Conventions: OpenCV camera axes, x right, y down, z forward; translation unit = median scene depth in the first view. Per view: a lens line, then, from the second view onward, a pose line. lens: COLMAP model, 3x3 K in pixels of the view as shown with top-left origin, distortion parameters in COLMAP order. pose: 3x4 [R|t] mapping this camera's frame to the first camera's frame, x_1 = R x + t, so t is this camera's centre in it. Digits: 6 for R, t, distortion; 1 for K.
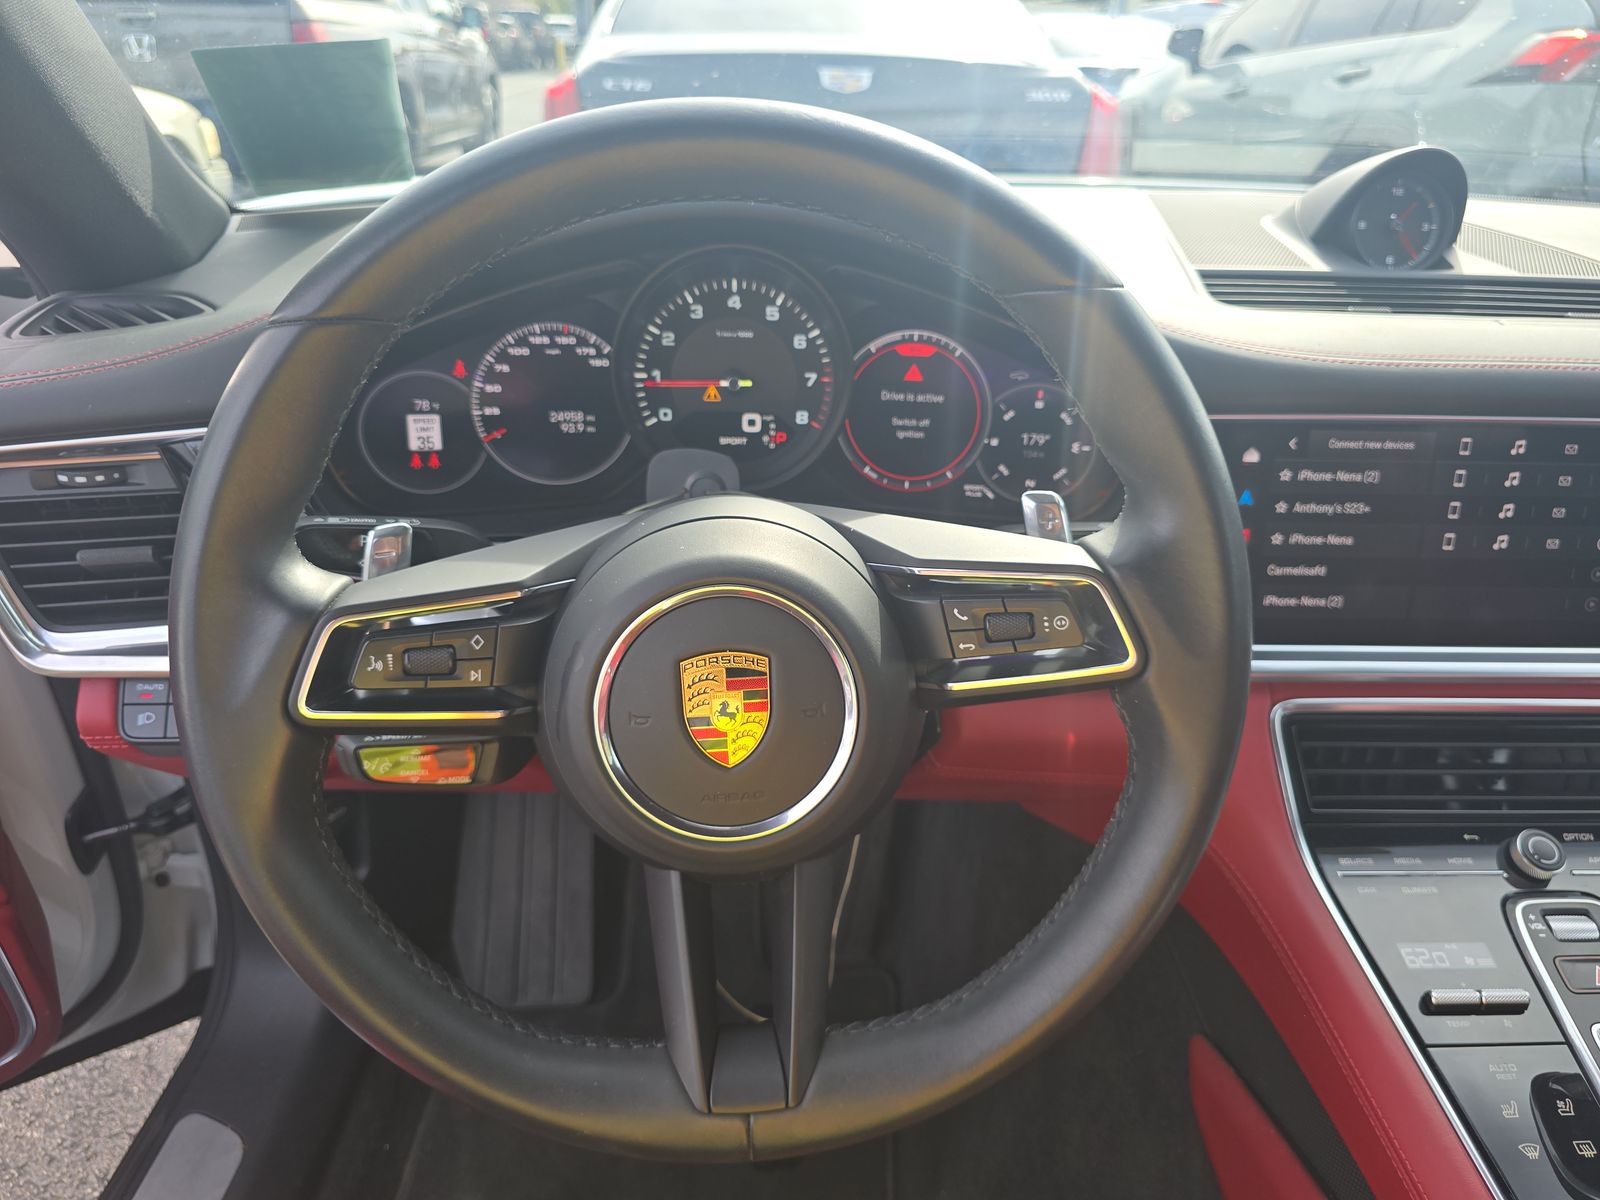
lens RADIAL K [[1108.7, 0, 809.3], [0, 1108.7, 593.7], [0, 0, 1]] dist [0.024784, -0.033888]
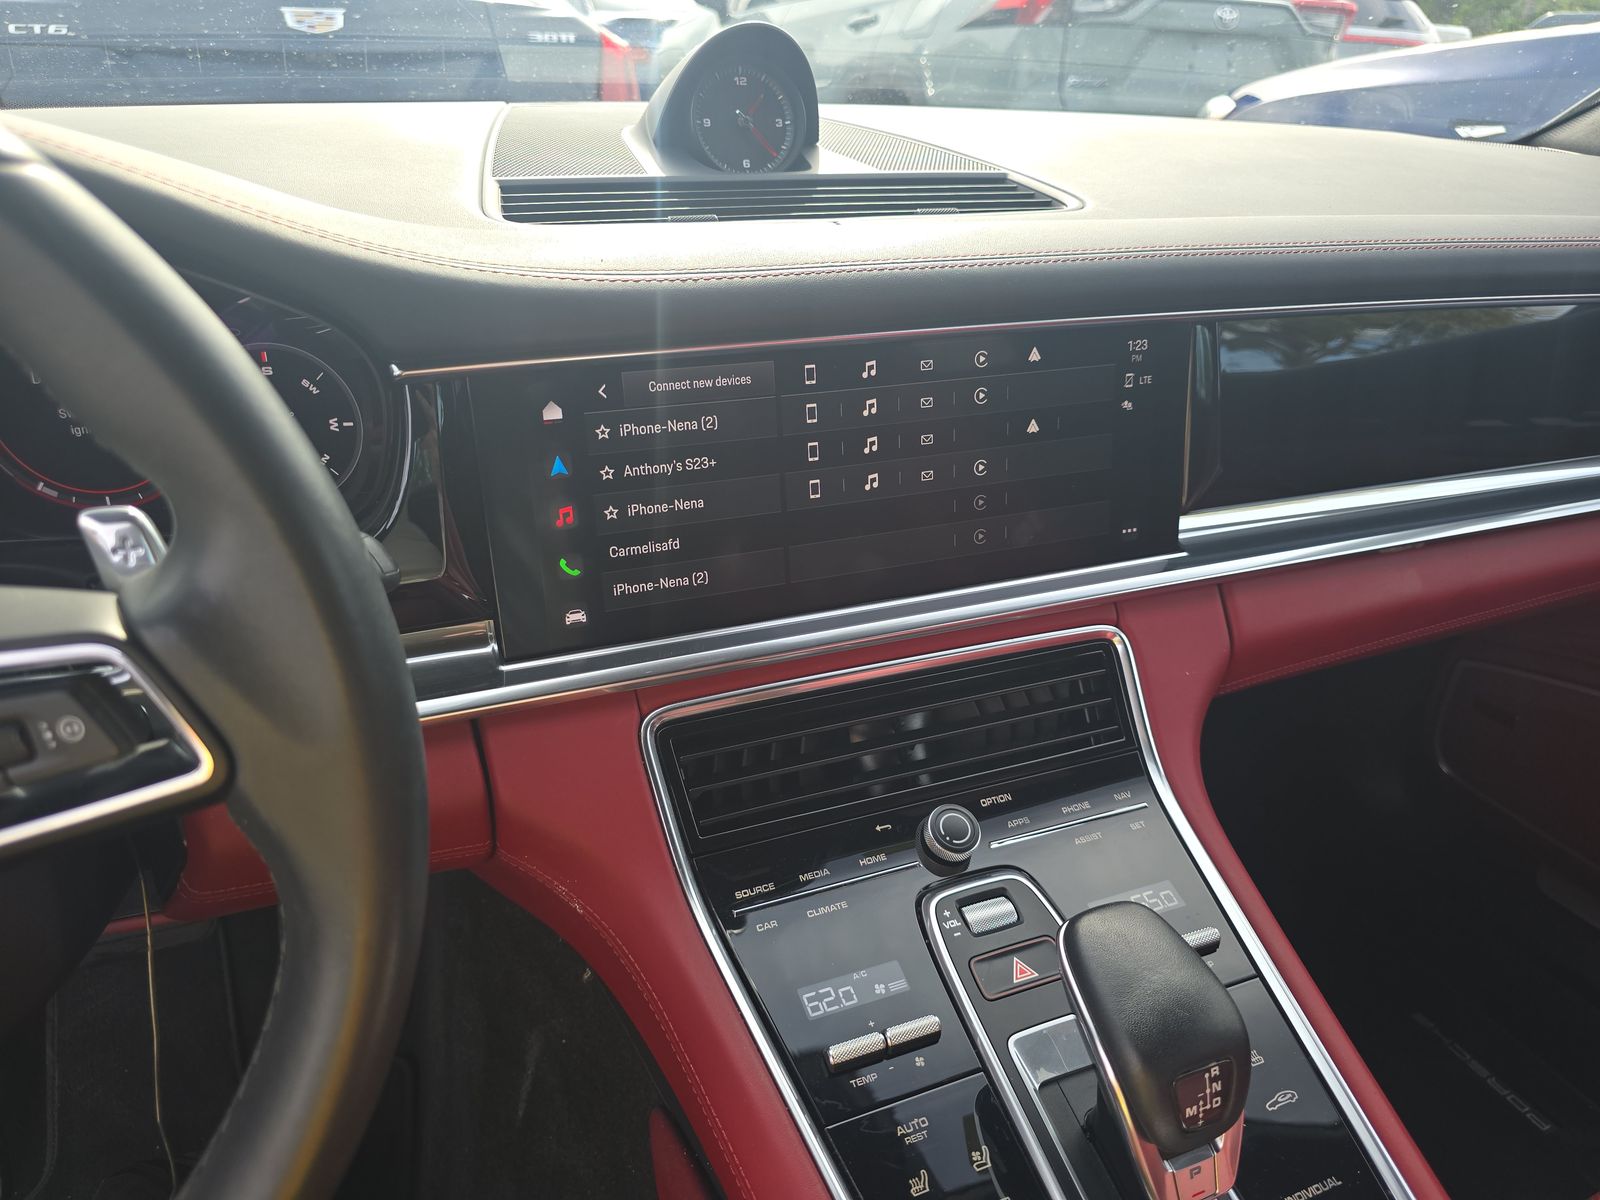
lens RADIAL K [[1108.7, 0, 809.3], [0, 1108.7, 593.7], [0, 0, 1]] dist [0.024784, -0.033888]
pose [[0.936824, -0.158000, 0.312086, 0.264021], [0.147832, 0.987418, 0.056137, -0.014198], [-0.317029, -0.006454, 0.948394, 0.181887]]
